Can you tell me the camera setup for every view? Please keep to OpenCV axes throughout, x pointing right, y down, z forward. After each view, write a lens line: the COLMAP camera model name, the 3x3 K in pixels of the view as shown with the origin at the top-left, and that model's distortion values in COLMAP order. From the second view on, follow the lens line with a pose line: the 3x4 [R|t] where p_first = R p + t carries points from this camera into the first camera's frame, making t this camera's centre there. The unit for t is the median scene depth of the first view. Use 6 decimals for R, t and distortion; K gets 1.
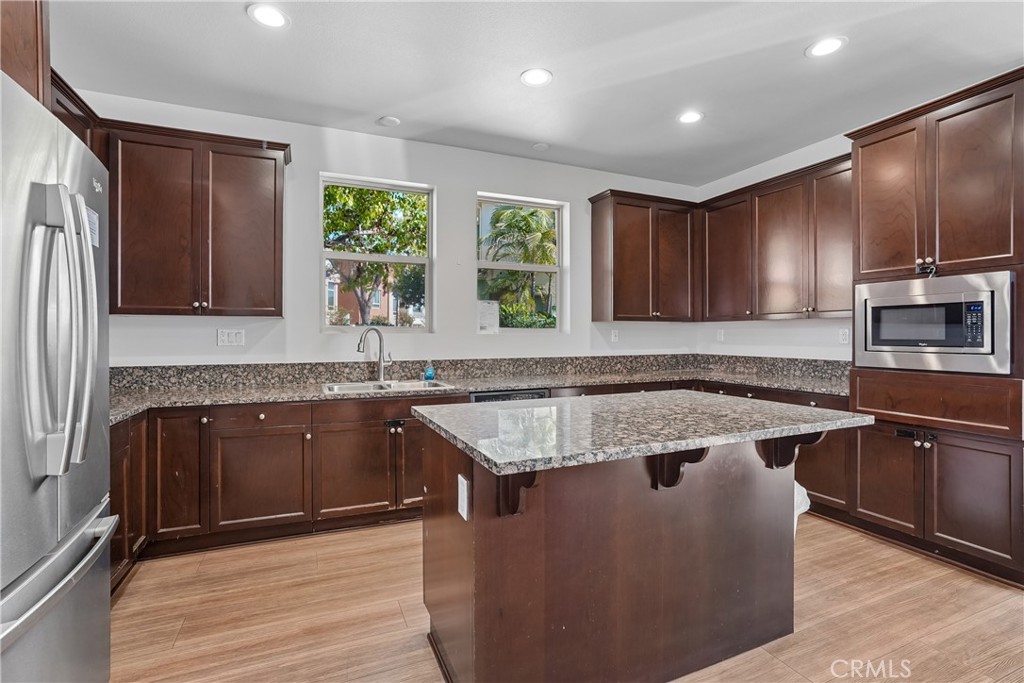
lens RADIAL K [[473.5, 0, 514.5], [0, 473.5, 340.0], [0, 0, 1]] dist [-0.025043, 0.006642]
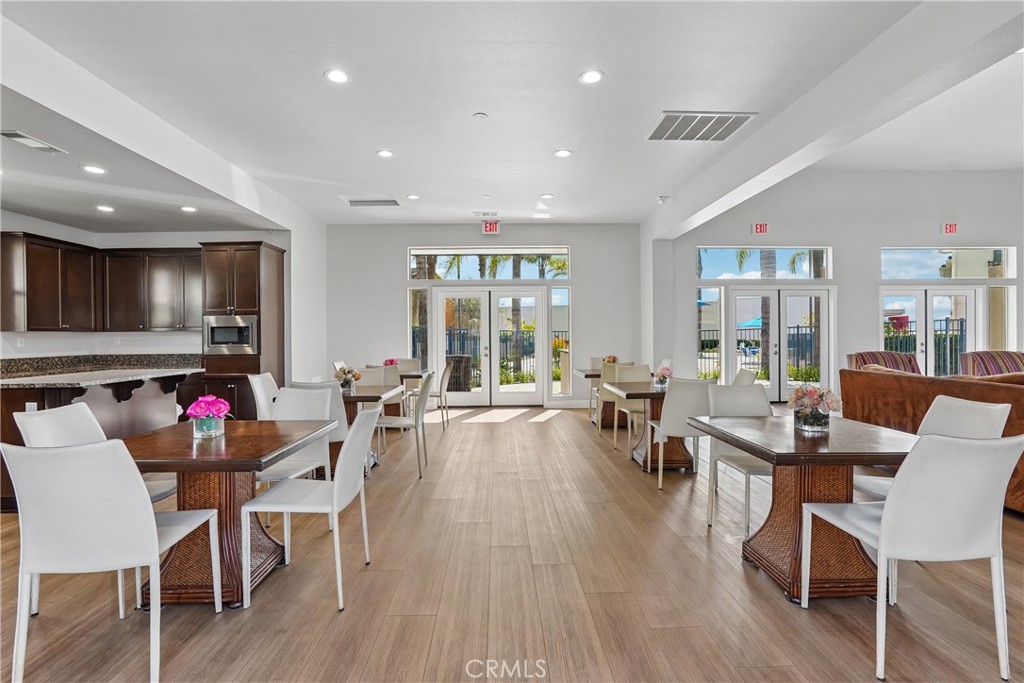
lens RADIAL K [[473.5, 0, 512.7], [0, 473.5, 339.6], [0, 0, 1]] dist [-0.025043, 0.006642]
pose [[0.382430, -0.011713, 0.923910, -0.470507], [0.018603, 0.999815, 0.004975, 0.001675], [-0.923797, 0.015285, 0.382577, -0.746568]]
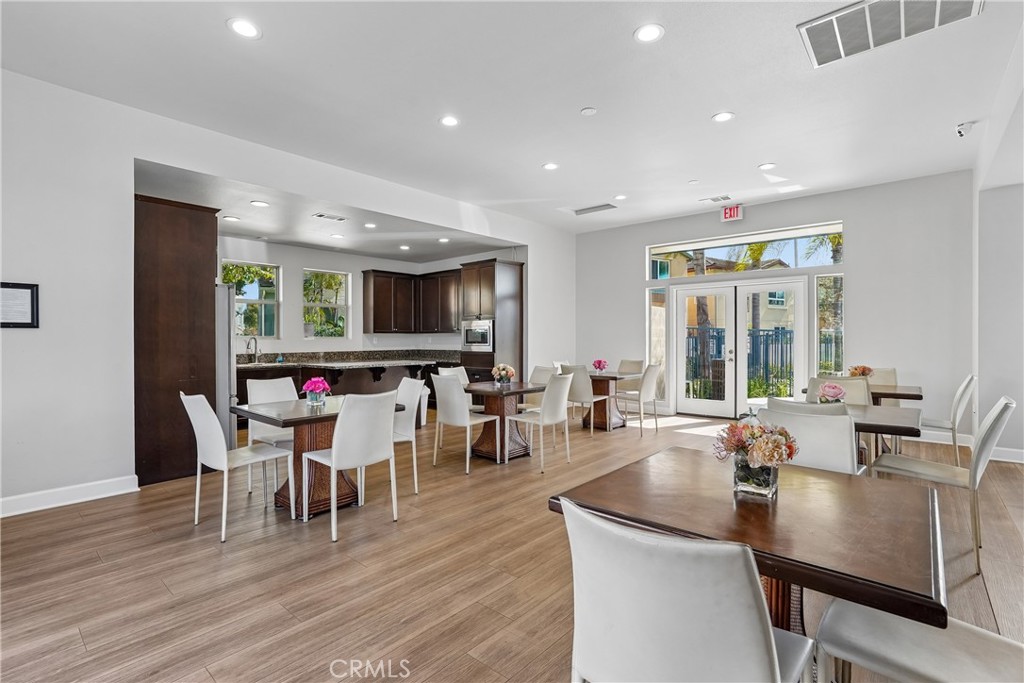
lens RADIAL K [[473.5, 0, 507.4], [0, 473.5, 343.8], [0, 0, 1]] dist [-0.025043, 0.006642]
pose [[0.902454, -0.007698, 0.430717, -0.150772], [0.007550, 0.999969, 0.002052, 0.006132], [-0.430719, 0.001400, 0.902485, -1.092026]]
